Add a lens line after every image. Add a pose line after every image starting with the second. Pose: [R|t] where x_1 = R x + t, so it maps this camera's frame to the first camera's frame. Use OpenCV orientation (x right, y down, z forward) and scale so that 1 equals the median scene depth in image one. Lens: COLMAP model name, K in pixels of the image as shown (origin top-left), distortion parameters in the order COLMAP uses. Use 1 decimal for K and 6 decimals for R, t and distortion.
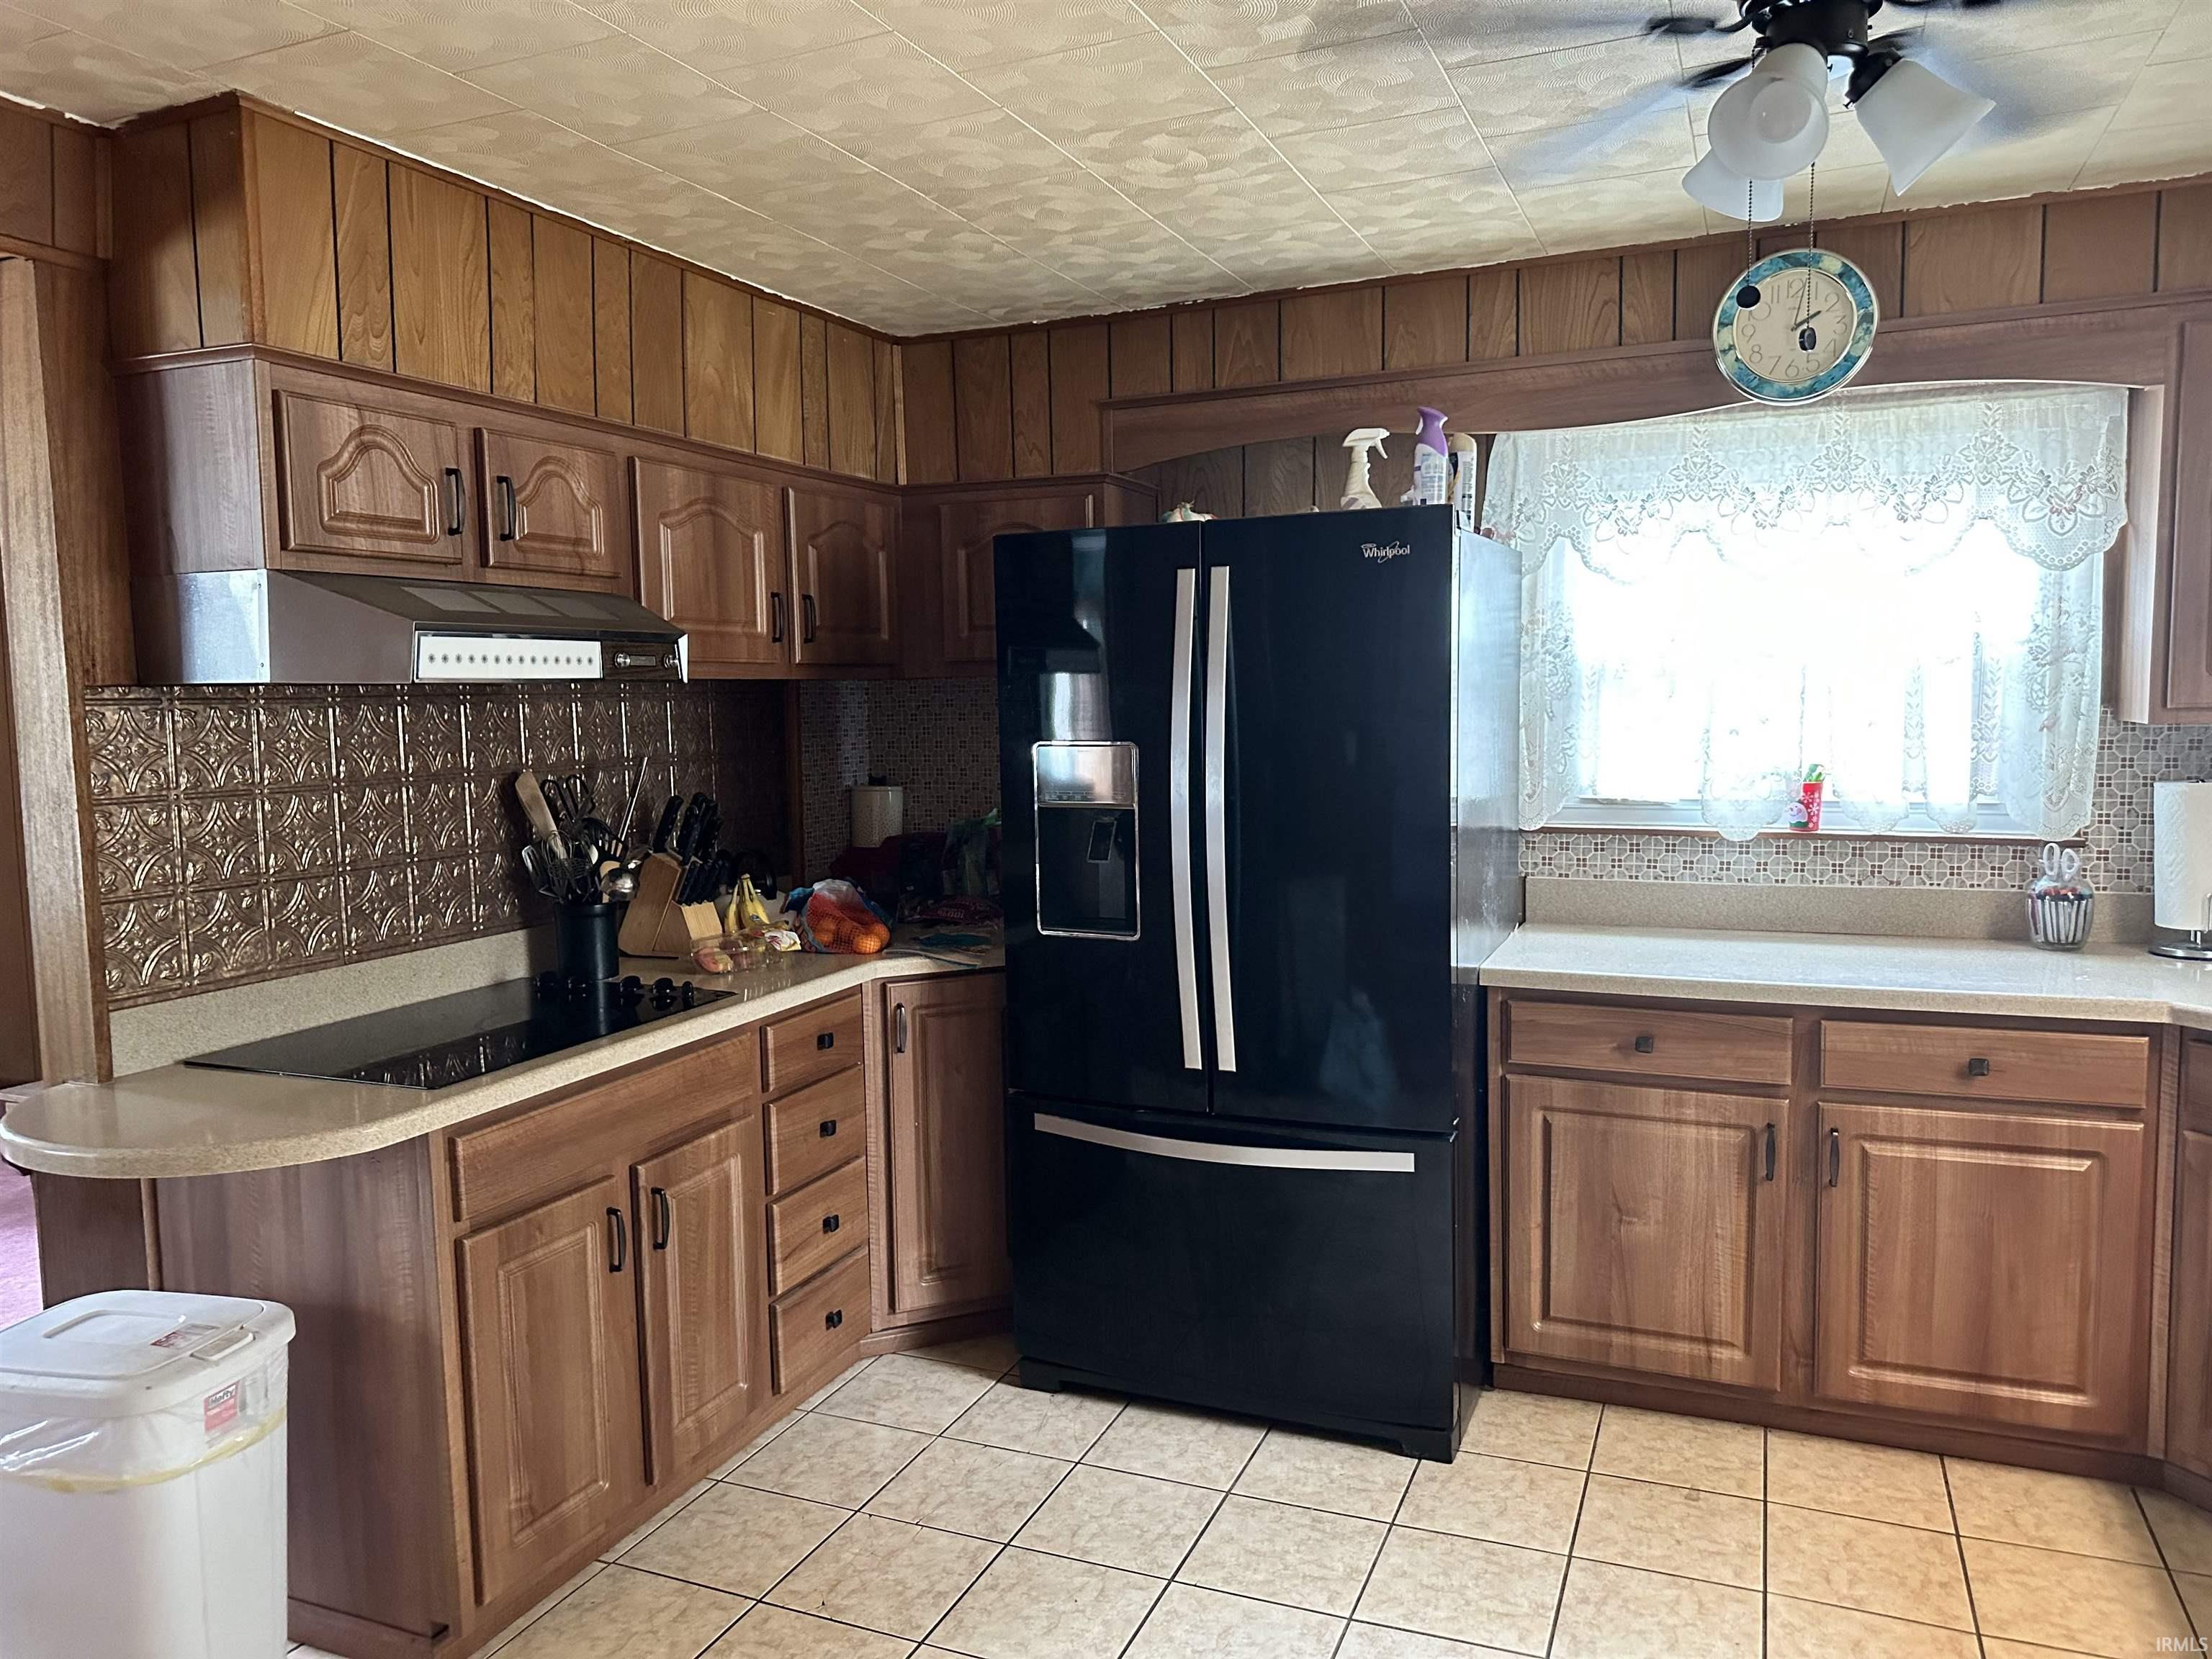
lens RADIAL K [[1566.6, 0, 1098.5], [0, 1566.6, 839.0], [0, 0, 1]] dist [0.064811, -0.071563]
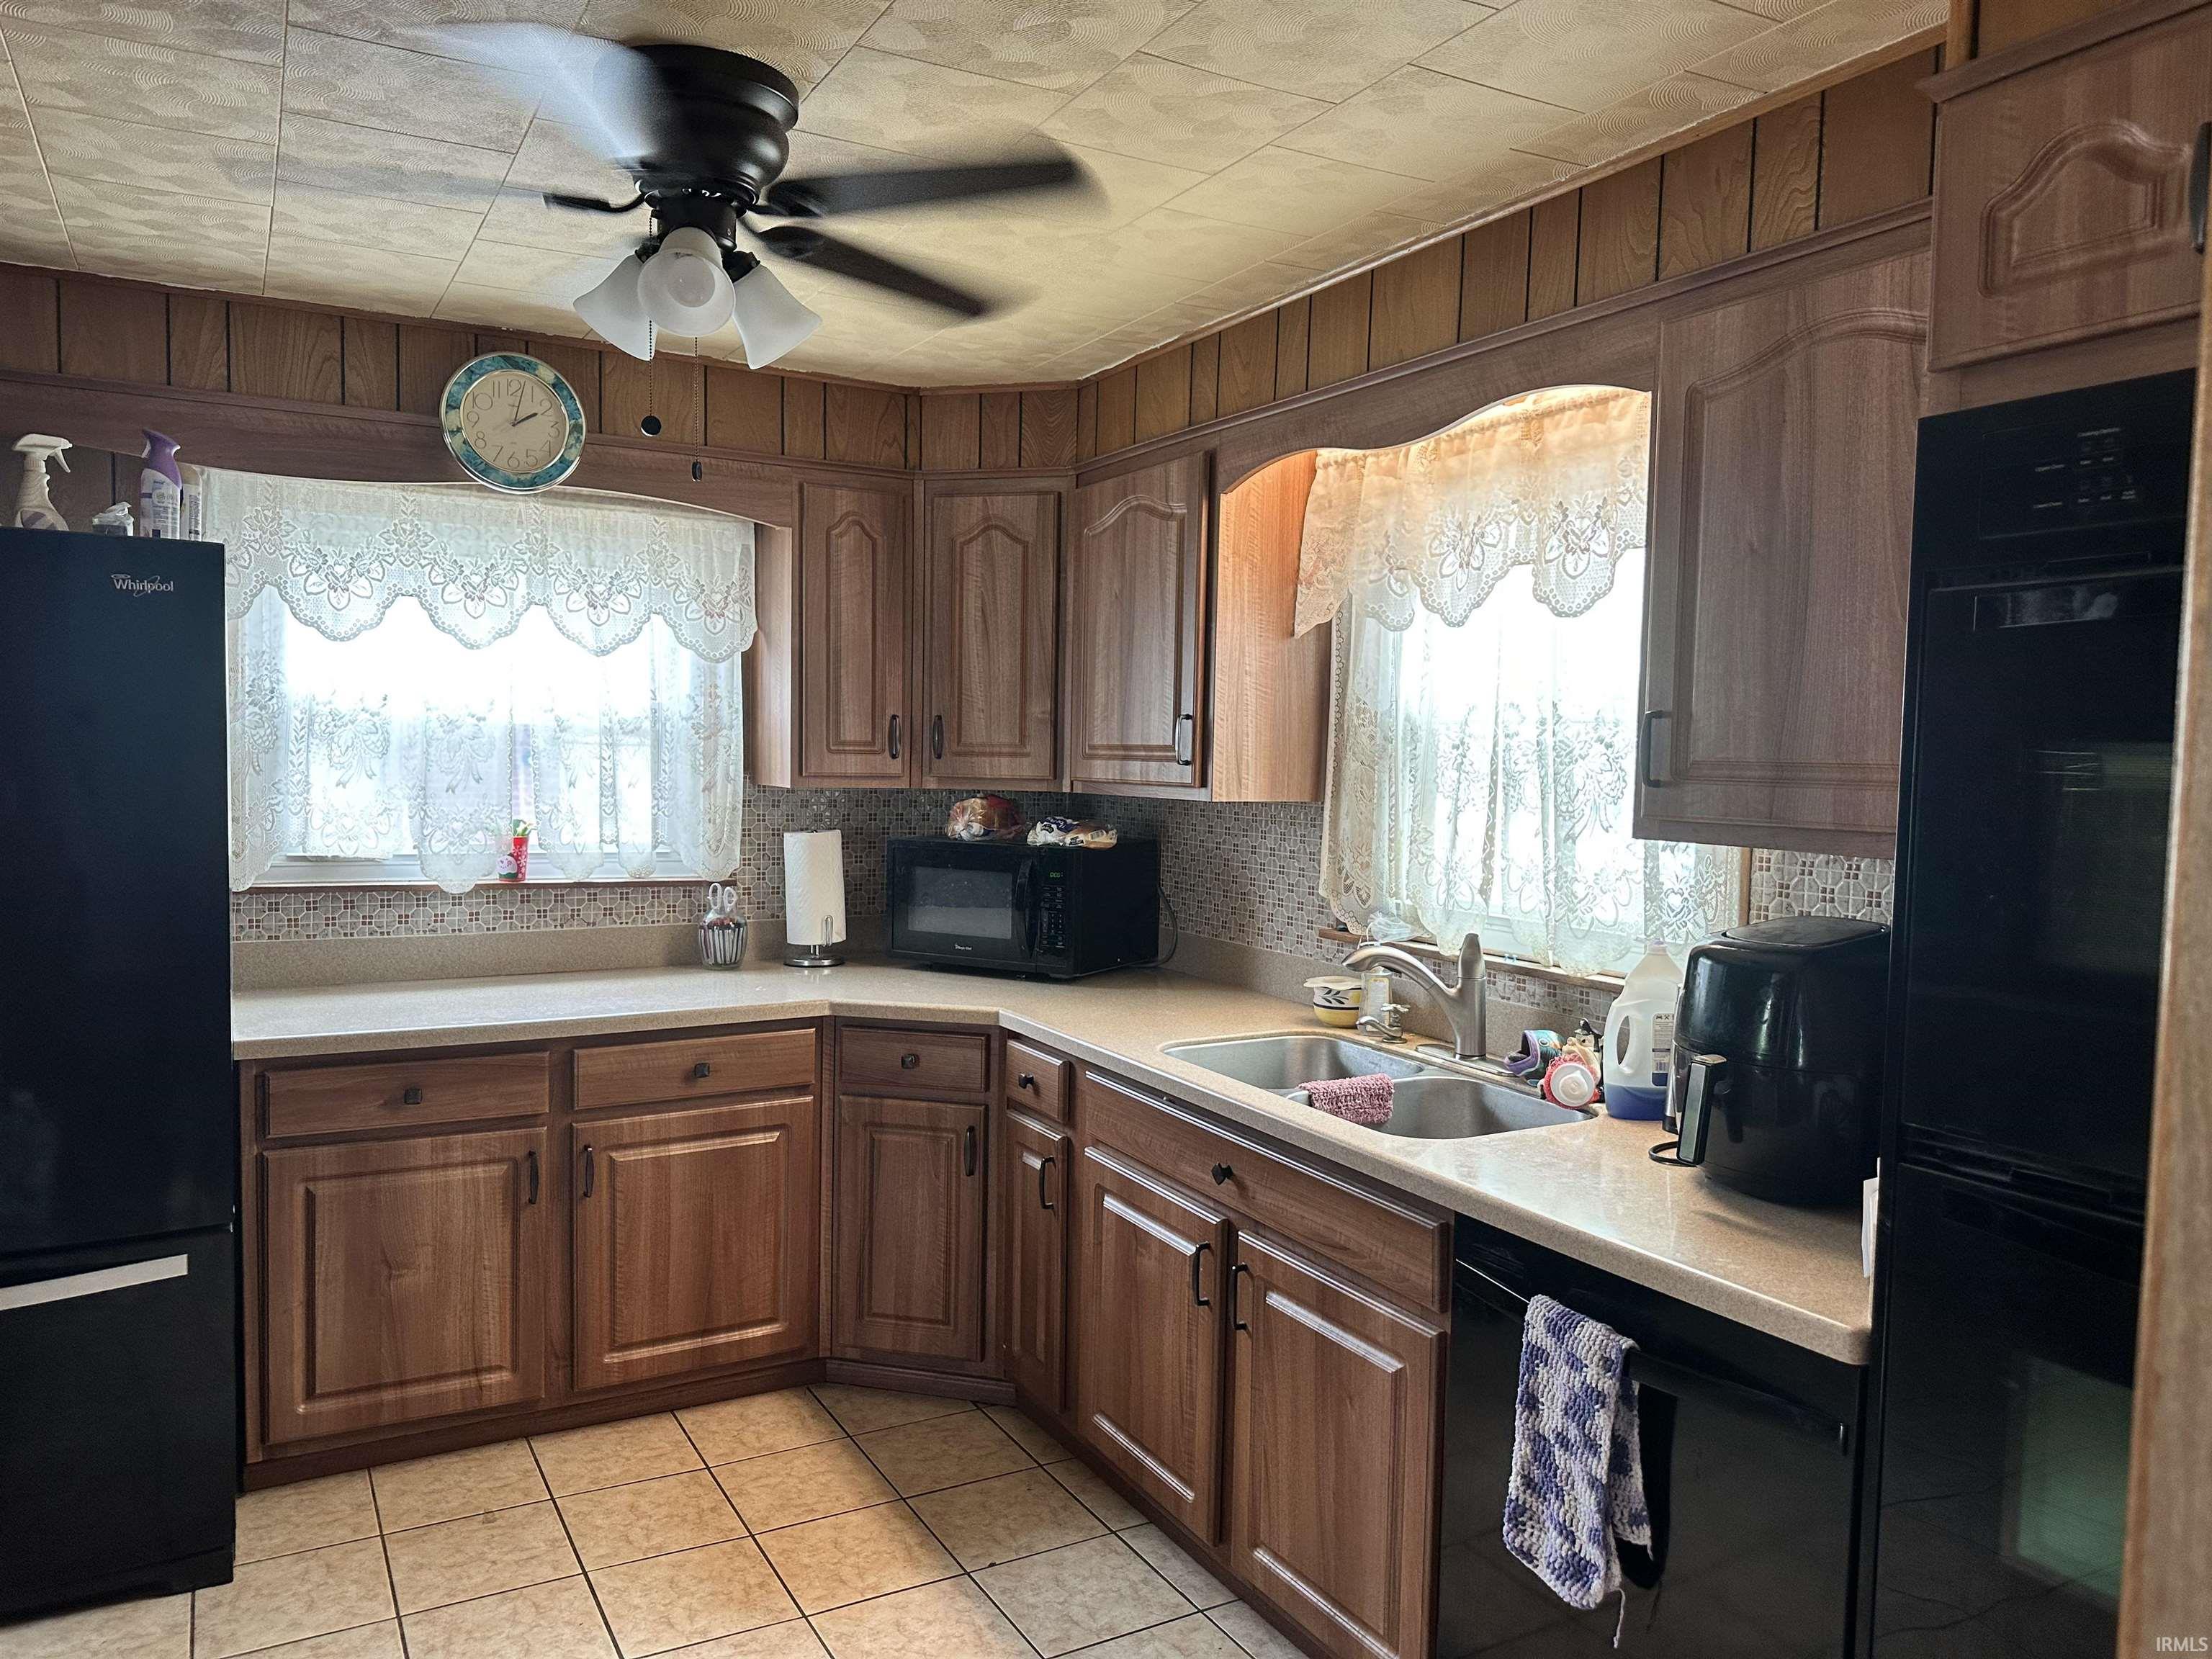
lens RADIAL K [[1566.6, 0, 1096.8], [0, 1566.6, 832.9], [0, 0, 1]] dist [0.064811, -0.071563]
pose [[0.615761, -0.012235, 0.787838, -0.181131], [0.041902, 0.998973, -0.017236, -0.003006], [-0.786818, 0.043626, 0.615641, 0.018313]]
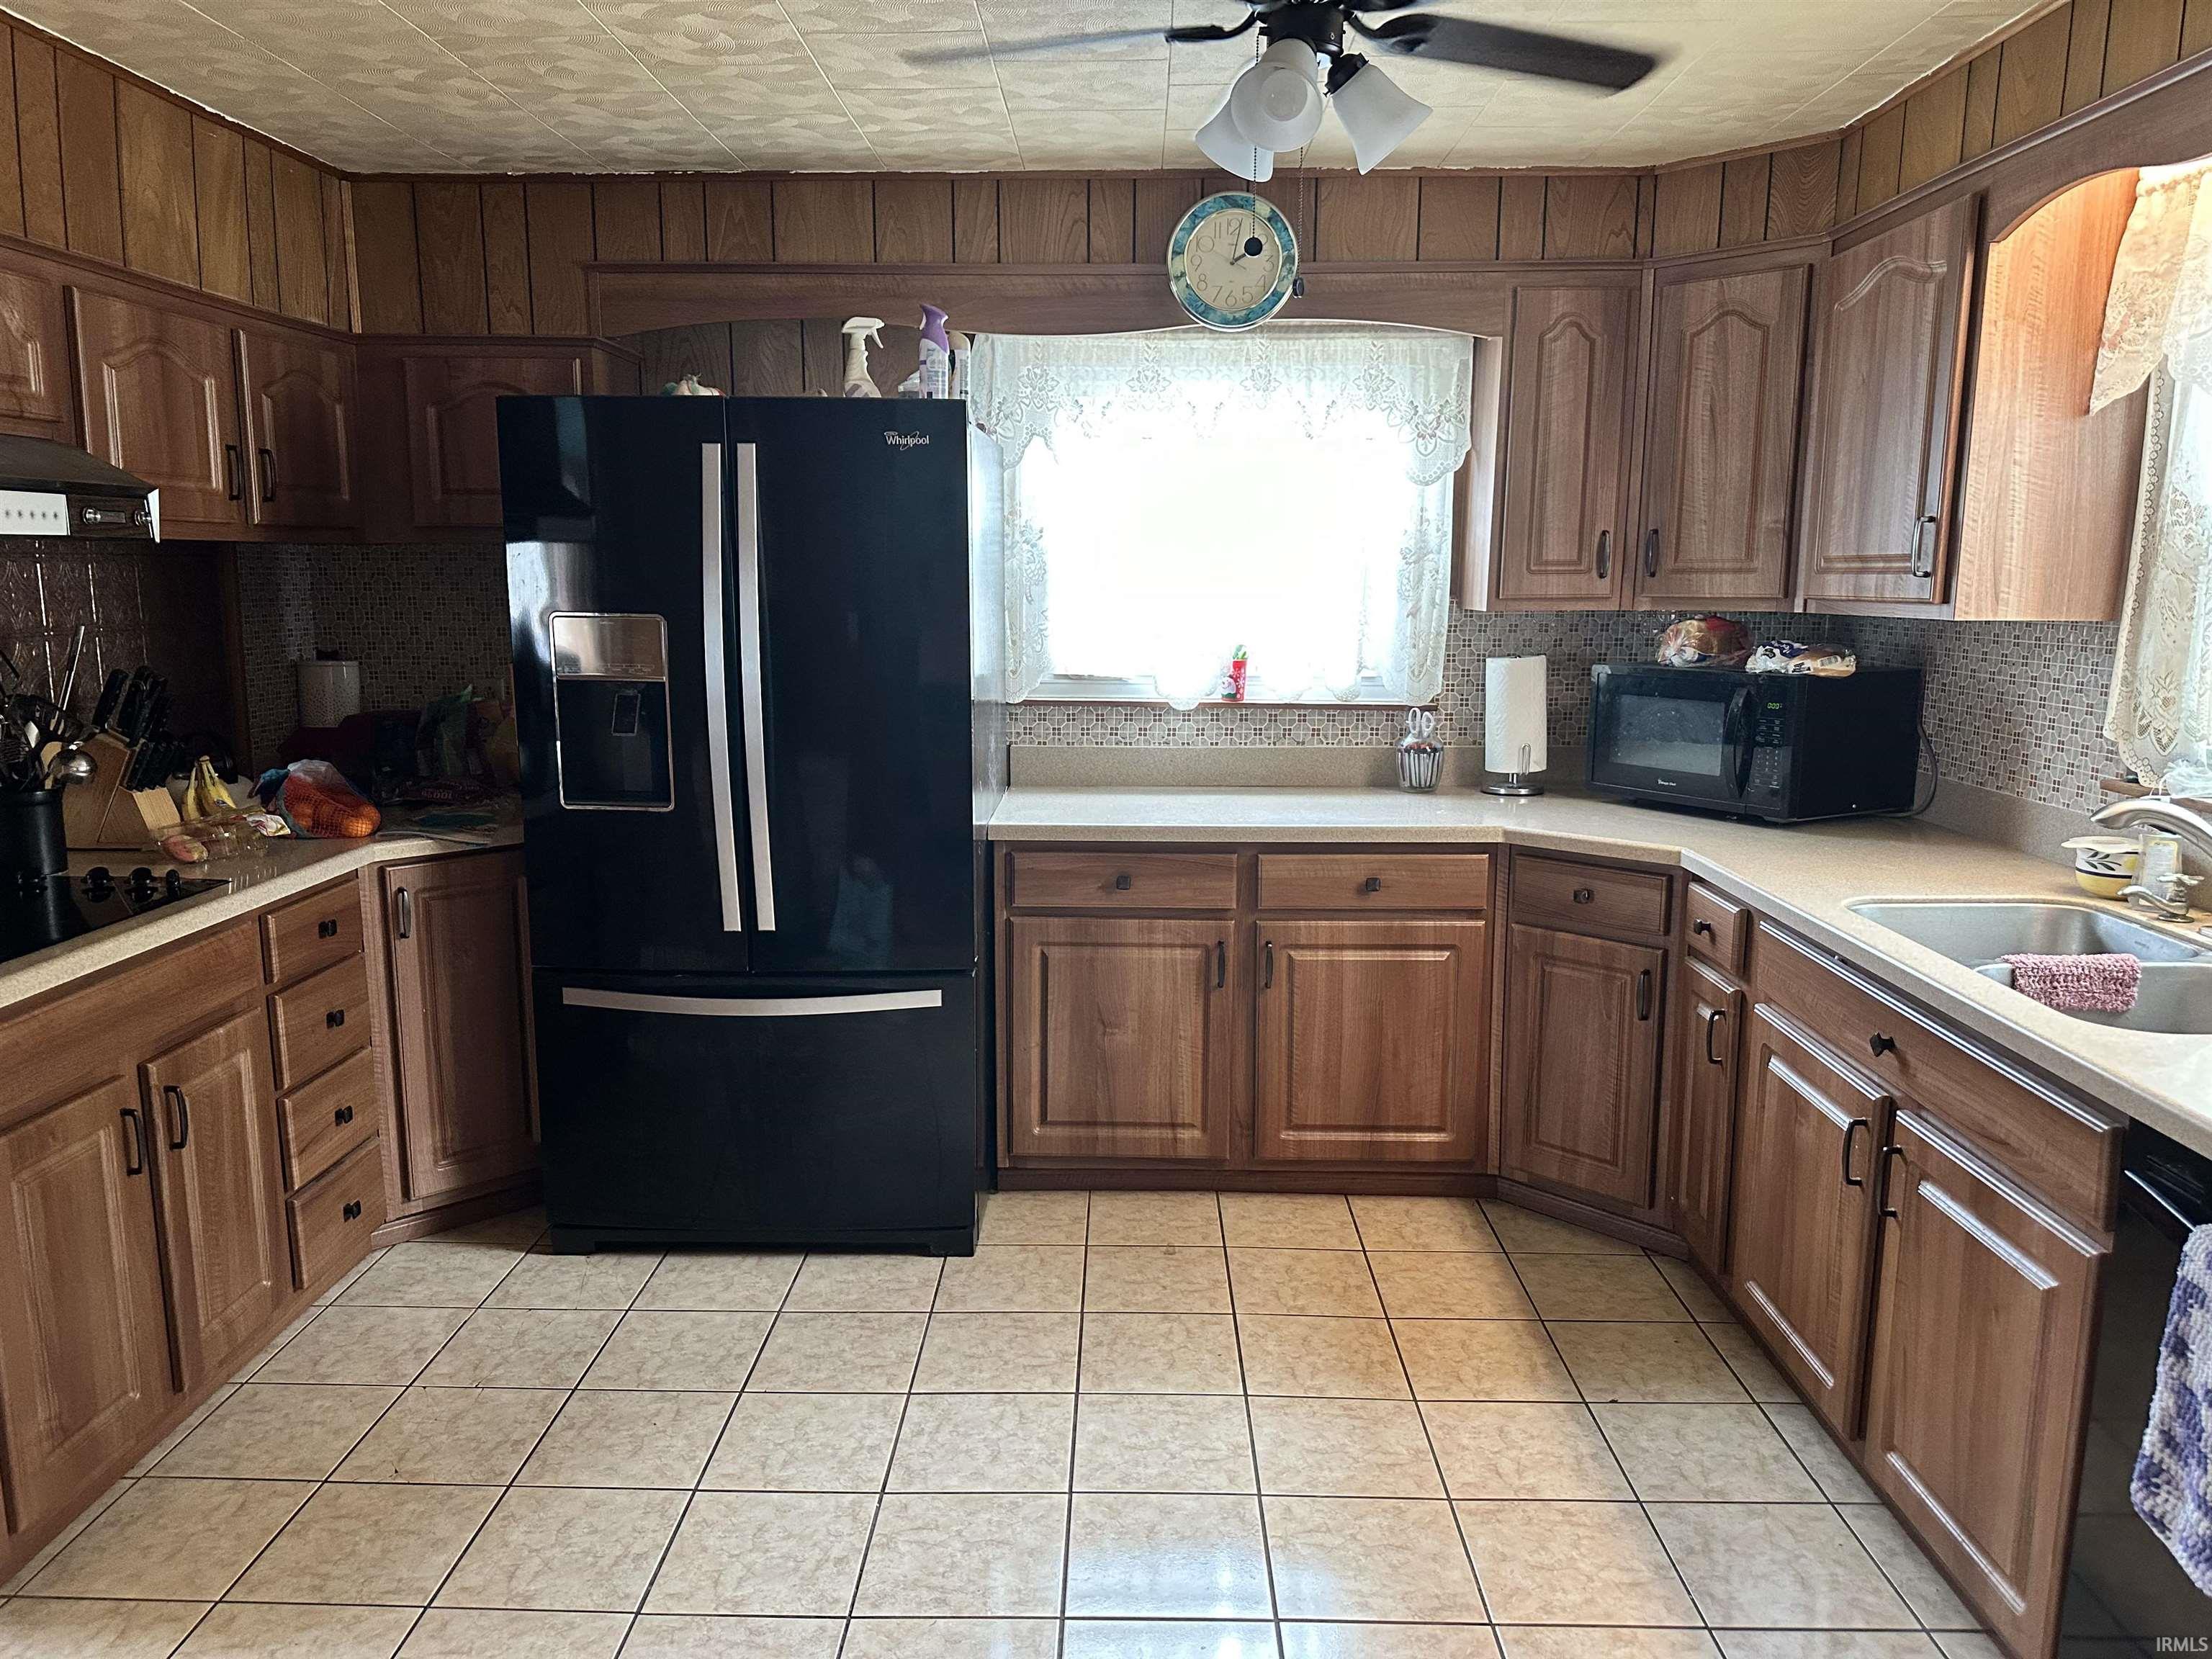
lens RADIAL K [[1566.6, 0, 1091.6], [0, 1566.6, 837.1], [0, 0, 1]] dist [0.064811, -0.071563]
pose [[0.930561, -0.040857, 0.363849, -0.094034], [0.014328, 0.997057, 0.075316, 0.008414], [-0.365856, -0.064872, 0.928408, -0.061423]]
